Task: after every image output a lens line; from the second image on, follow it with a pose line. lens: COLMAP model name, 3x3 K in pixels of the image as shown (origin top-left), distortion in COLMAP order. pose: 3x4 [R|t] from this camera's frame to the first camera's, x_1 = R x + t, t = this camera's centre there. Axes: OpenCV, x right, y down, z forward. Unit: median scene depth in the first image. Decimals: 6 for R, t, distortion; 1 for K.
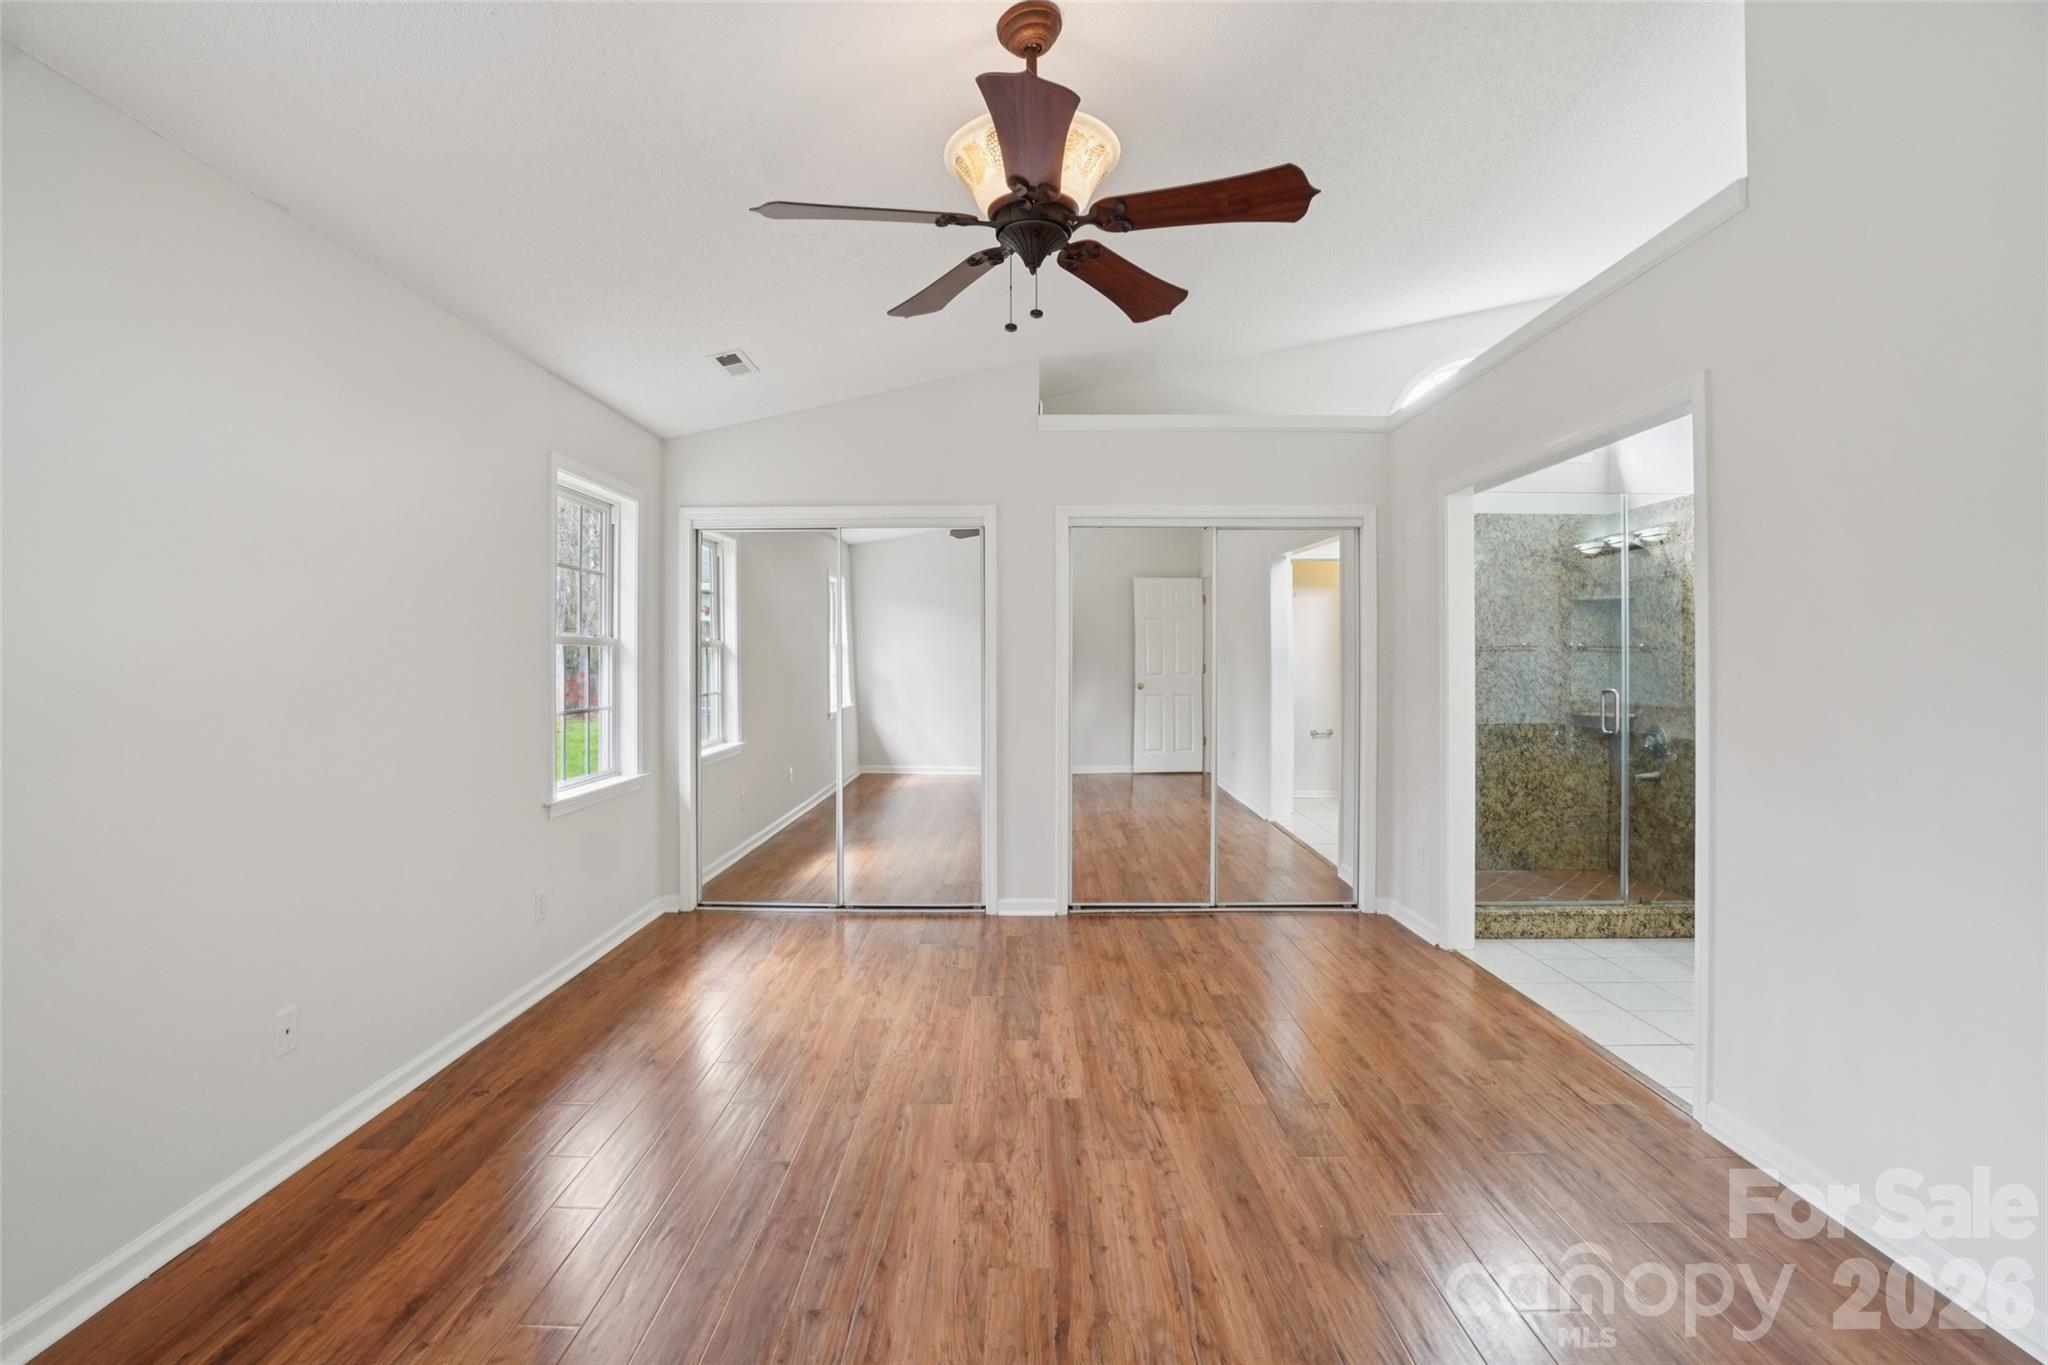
lens RADIAL K [[909.8, 0, 1020.4], [0, 909.8, 654.4], [0, 0, 1]] dist [-0.060470, 0.018351]
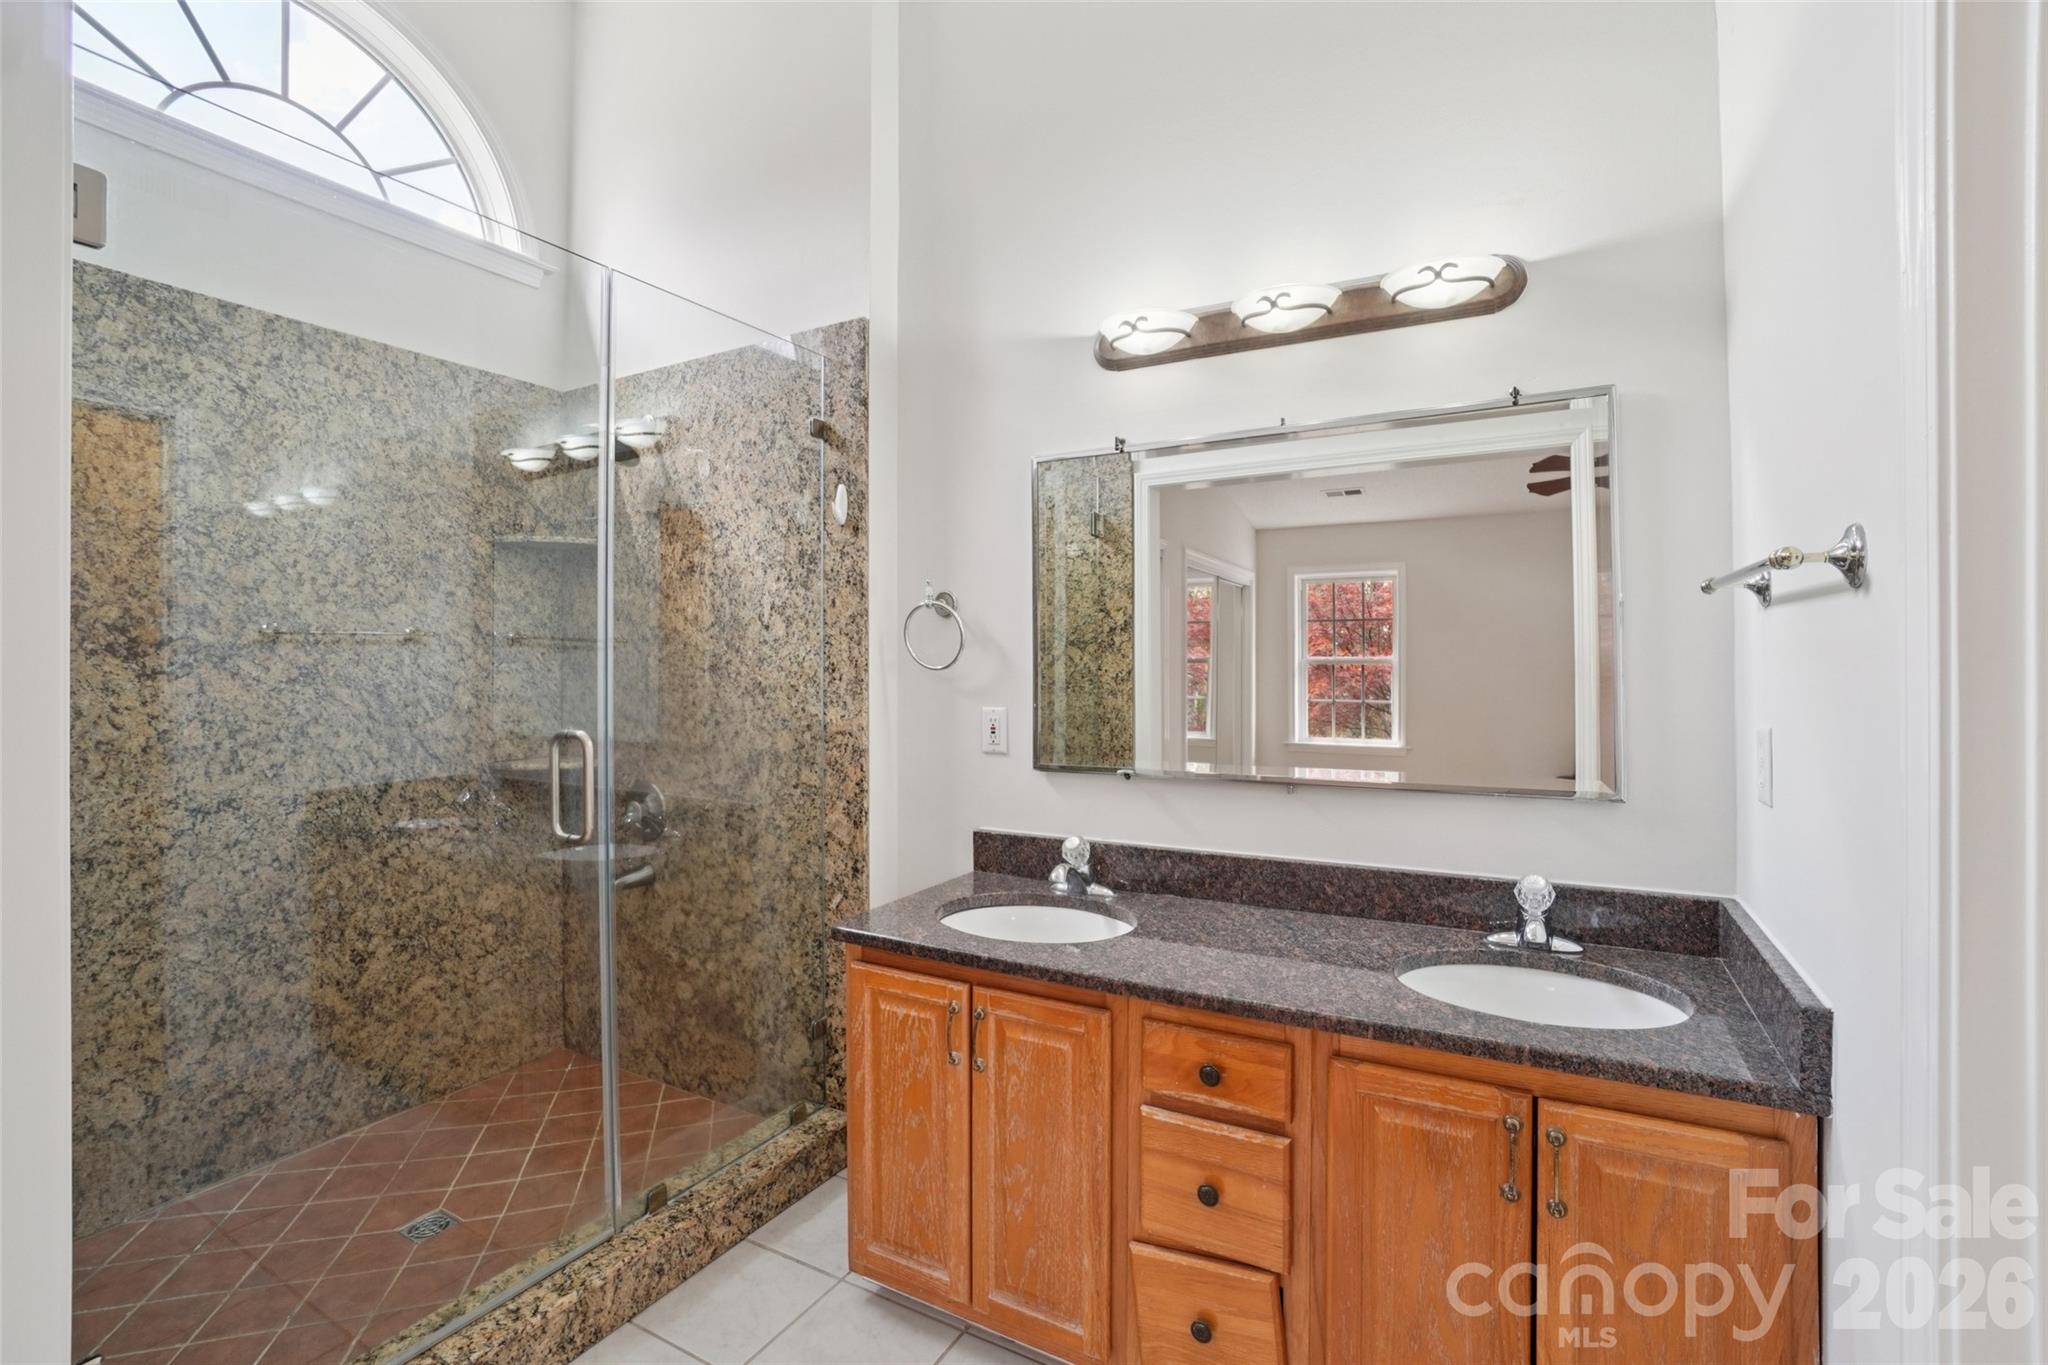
lens RADIAL K [[909.8, 0, 1020.4], [0, 909.8, 654.4], [0, 0, 1]] dist [-0.060470, 0.018351]
pose [[0.480242, 0.003980, 0.877127, 0.485671], [-0.002443, 0.999992, -0.003200, 0.005682], [-0.877132, -0.000606, 0.480248, 0.752534]]
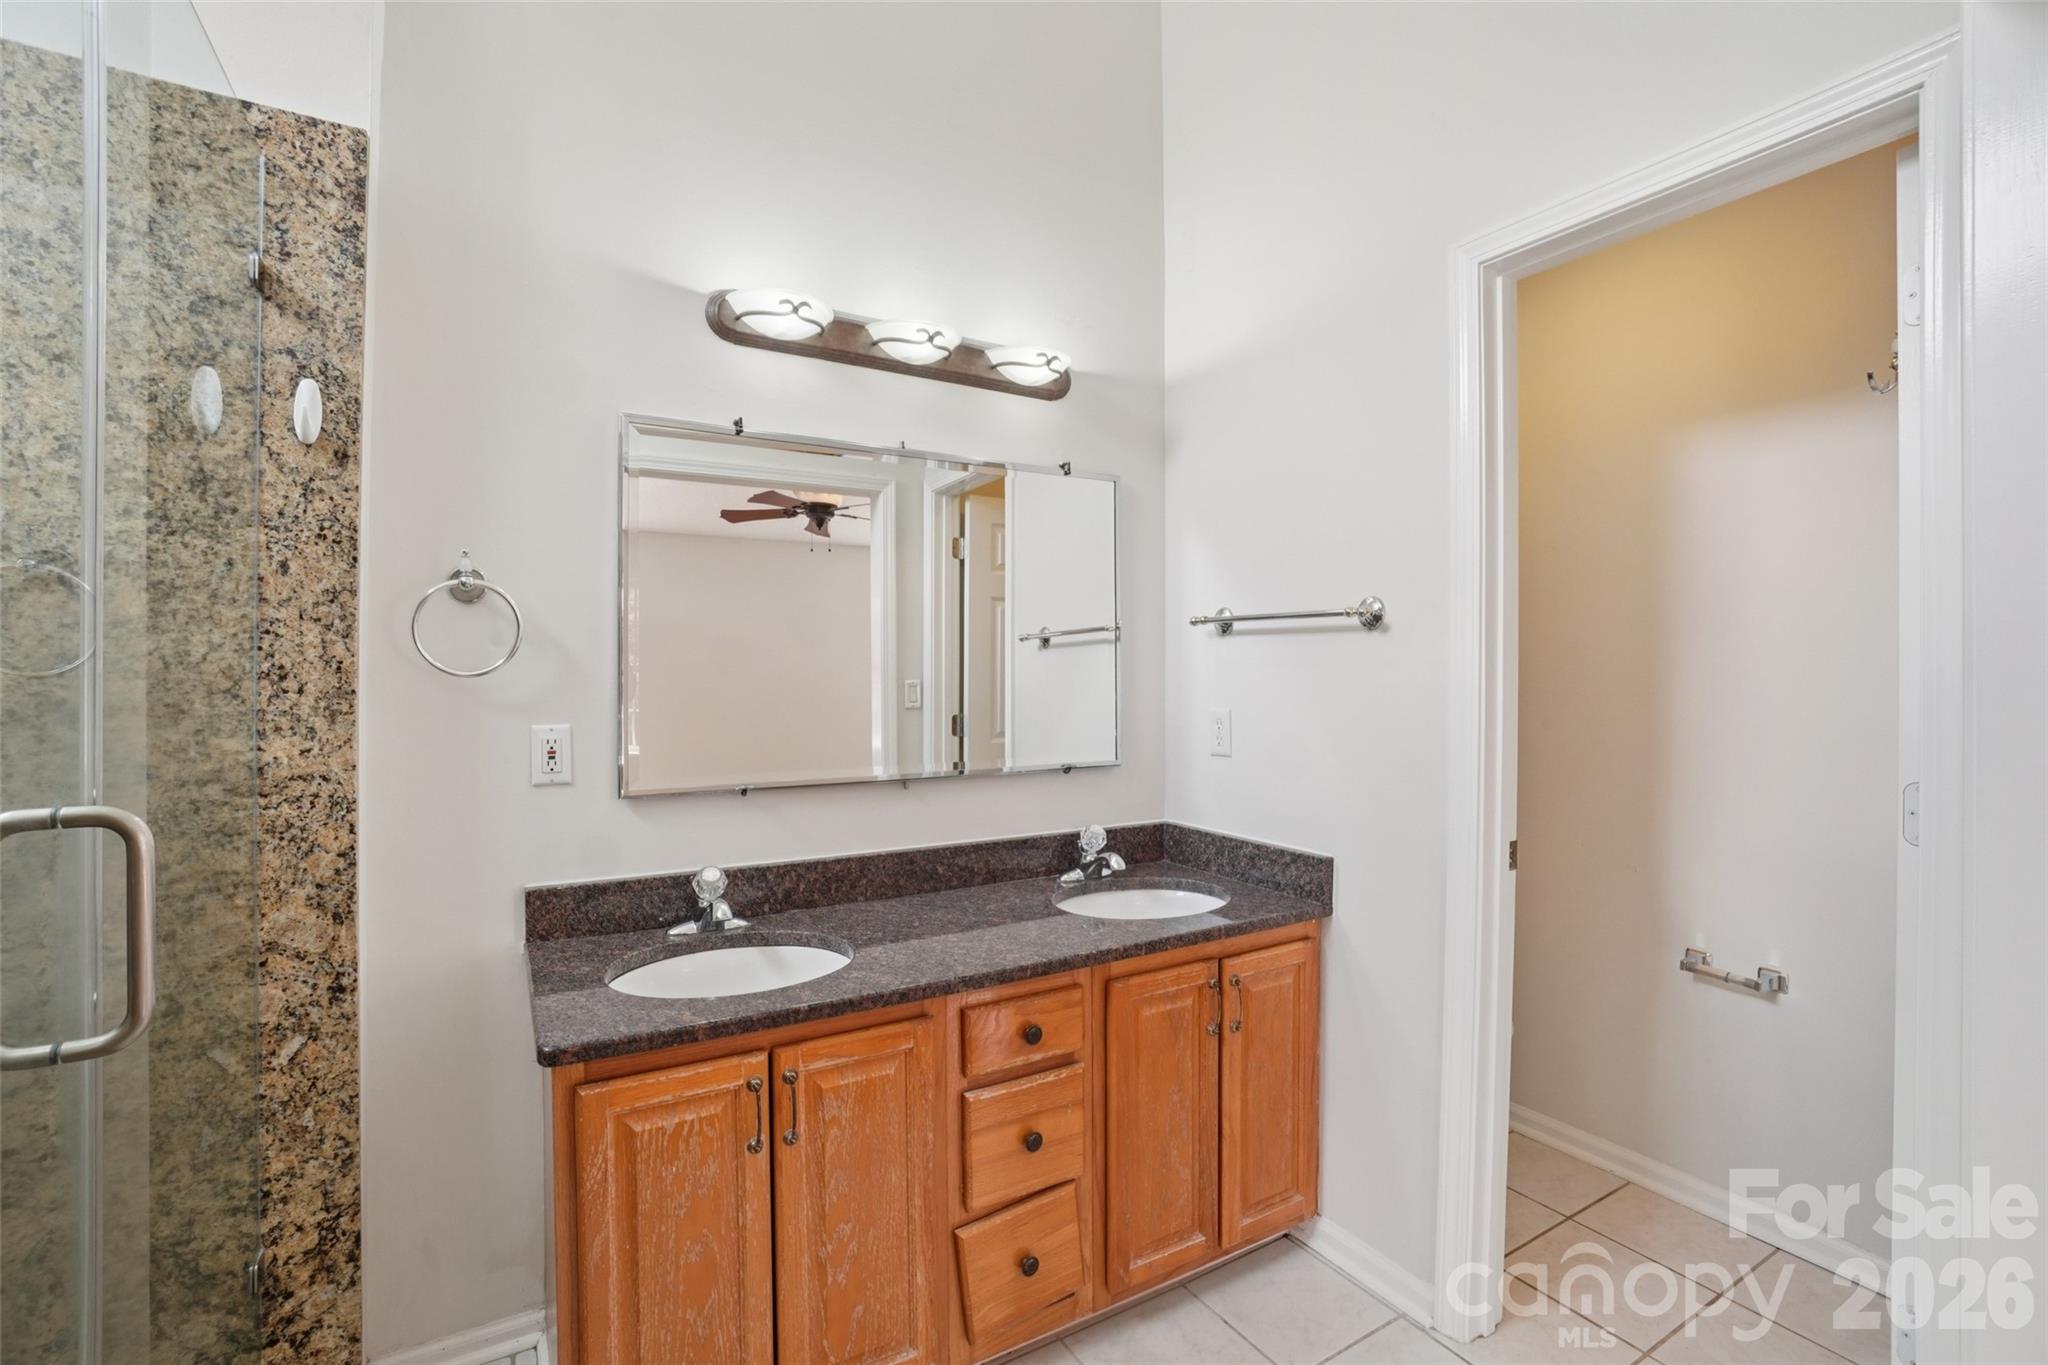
lens RADIAL K [[900.7, 0, 1015.8], [0, 900.7, 673.5], [0, 0, 1]] dist [-0.058509, 0.021150]
pose [[-0.505556, -0.004203, 0.862784, 0.497548], [-0.008227, 0.999966, 0.000050, 0.011170], [-0.862755, -0.007073, -0.505573, 1.106334]]
